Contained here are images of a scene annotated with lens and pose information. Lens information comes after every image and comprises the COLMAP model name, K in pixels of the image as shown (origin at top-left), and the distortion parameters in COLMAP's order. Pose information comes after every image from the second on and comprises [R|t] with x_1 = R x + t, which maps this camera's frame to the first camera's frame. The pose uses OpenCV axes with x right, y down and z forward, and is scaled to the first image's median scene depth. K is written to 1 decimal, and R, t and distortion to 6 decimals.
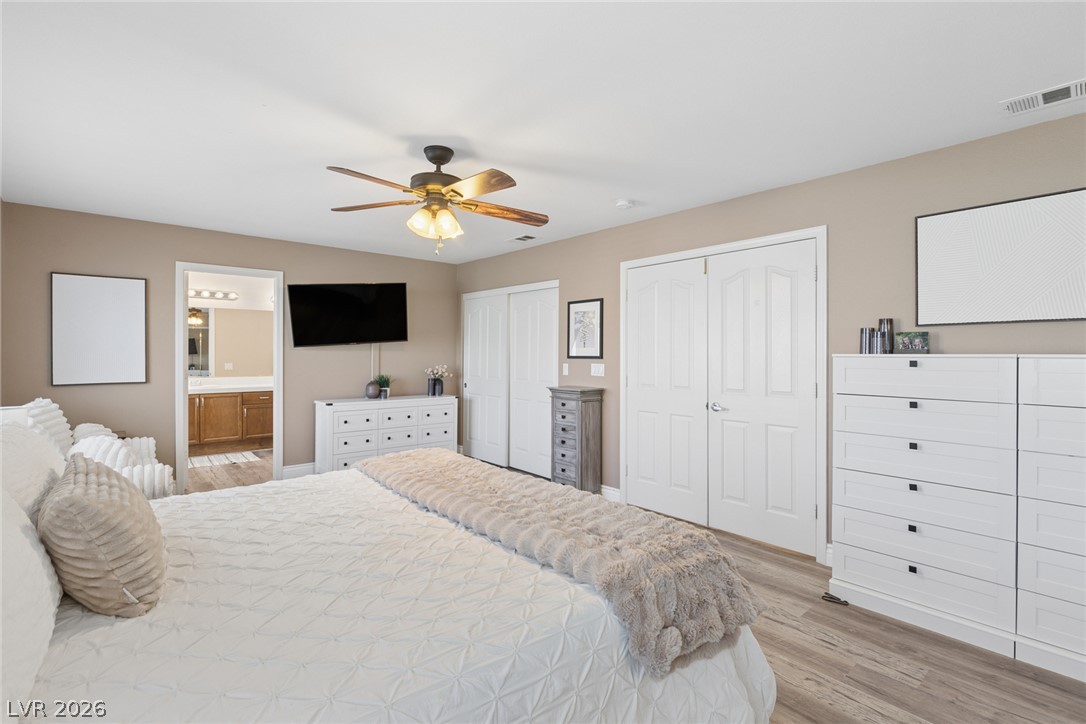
lens RADIAL K [[501.7, 0, 533.6], [0, 501.7, 359.0], [0, 0, 1]] dist [-0.004952, -0.000002]
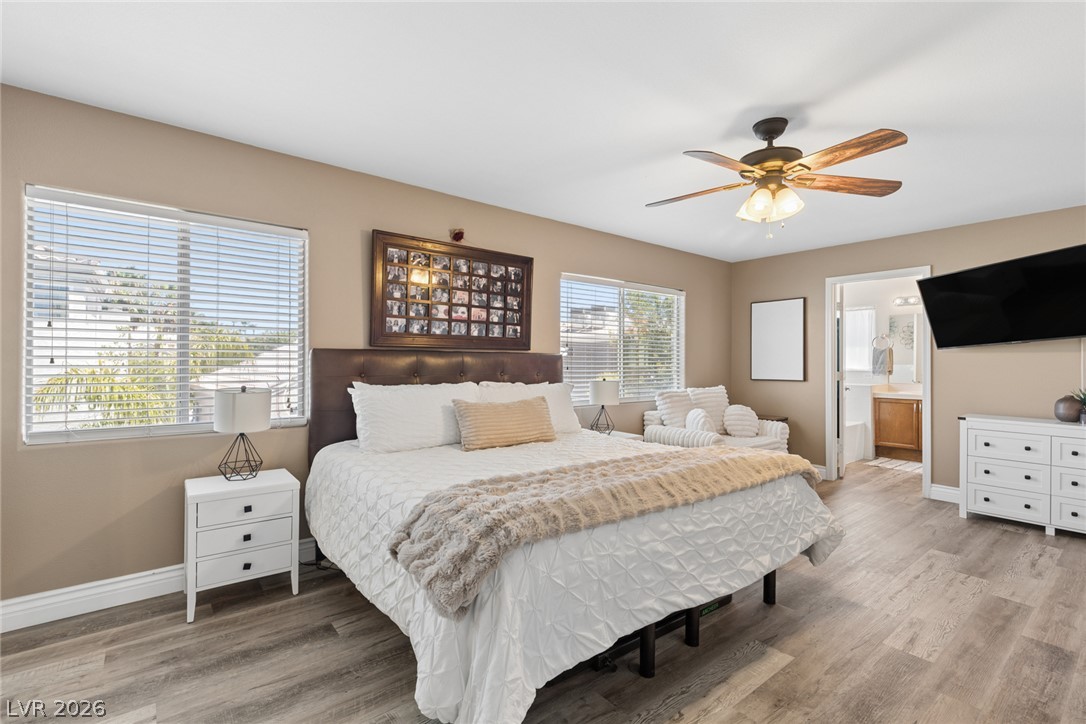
lens RADIAL K [[488.0, 0, 546.2], [0, 488.0, 360.5], [0, 0, 1]] dist [0.000564, -0.000402]
pose [[-0.012730, -0.009656, -0.999872, 0.436682], [-0.019177, 0.999772, -0.009411, 0.019567], [0.999735, 0.019055, -0.012912, 0.379495]]
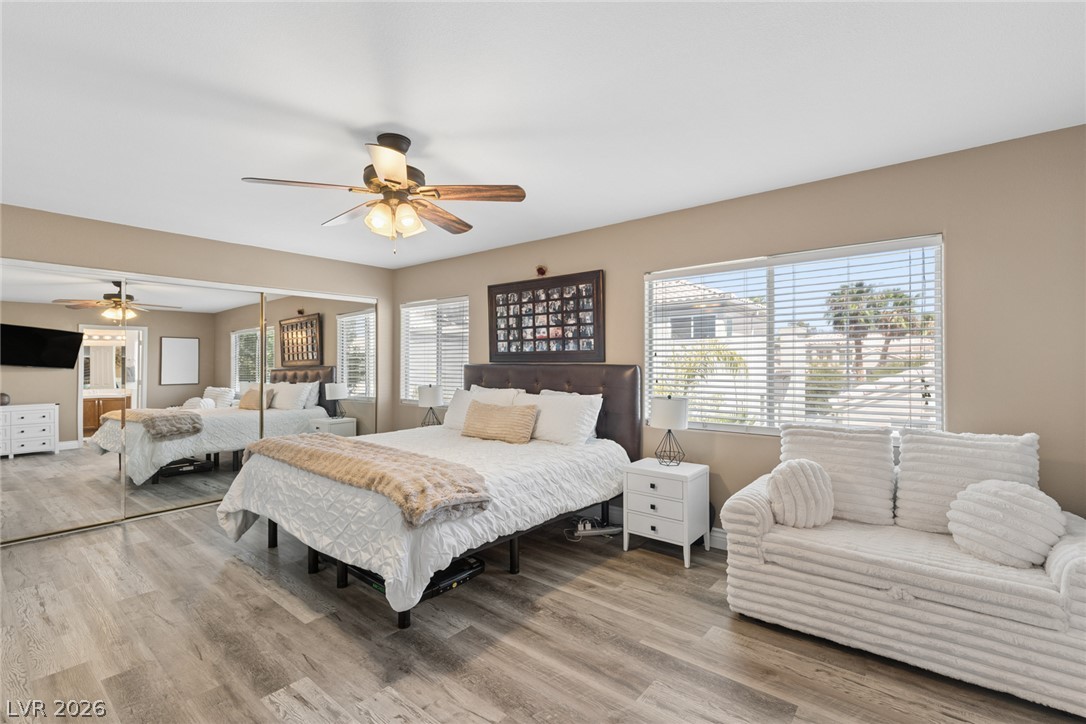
lens RADIAL K [[488.0, 0, 546.4], [0, 488.0, 361.9], [0, 0, 1]] dist [0.000564, -0.000402]
pose [[-0.979641, -0.006828, -0.200640, -0.173571], [-0.008530, 0.999935, 0.007619, -0.012707], [0.200575, 0.009175, -0.979635, 1.194890]]
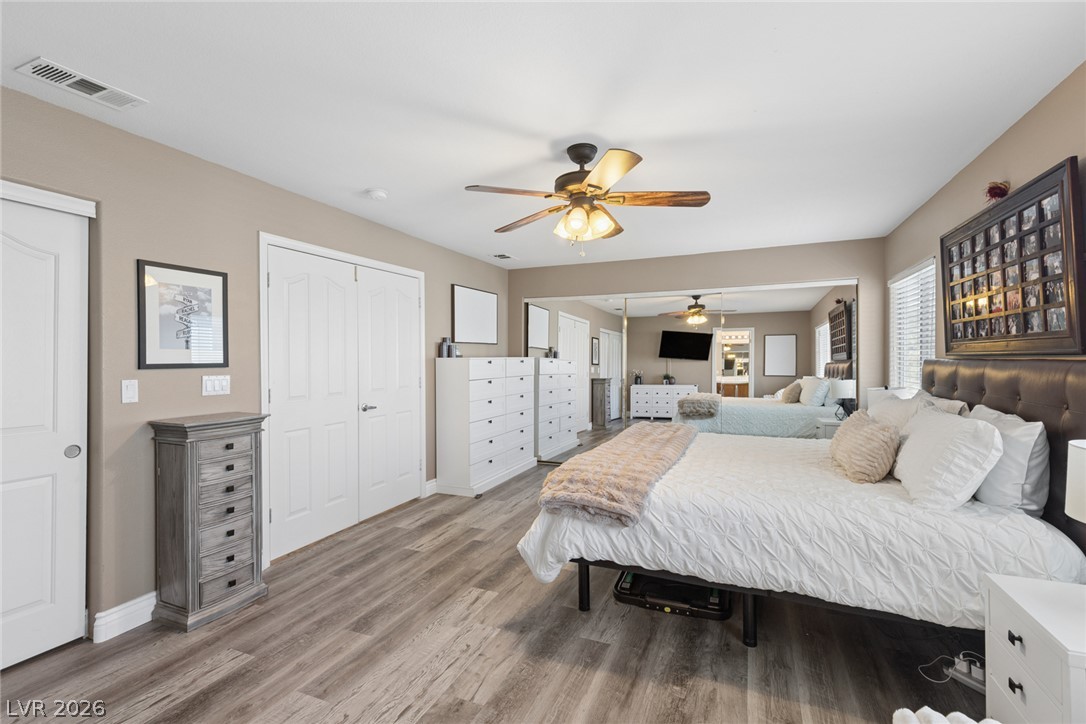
lens RADIAL K [[488.0, 0, 545.2], [0, 488.0, 358.7], [0, 0, 1]] dist [0.000564, -0.000402]
pose [[-0.460855, -0.005871, 0.887456, -0.614214], [0.012275, 0.999840, 0.012989, -0.014244], [-0.887391, 0.016879, -0.460709, 0.932561]]
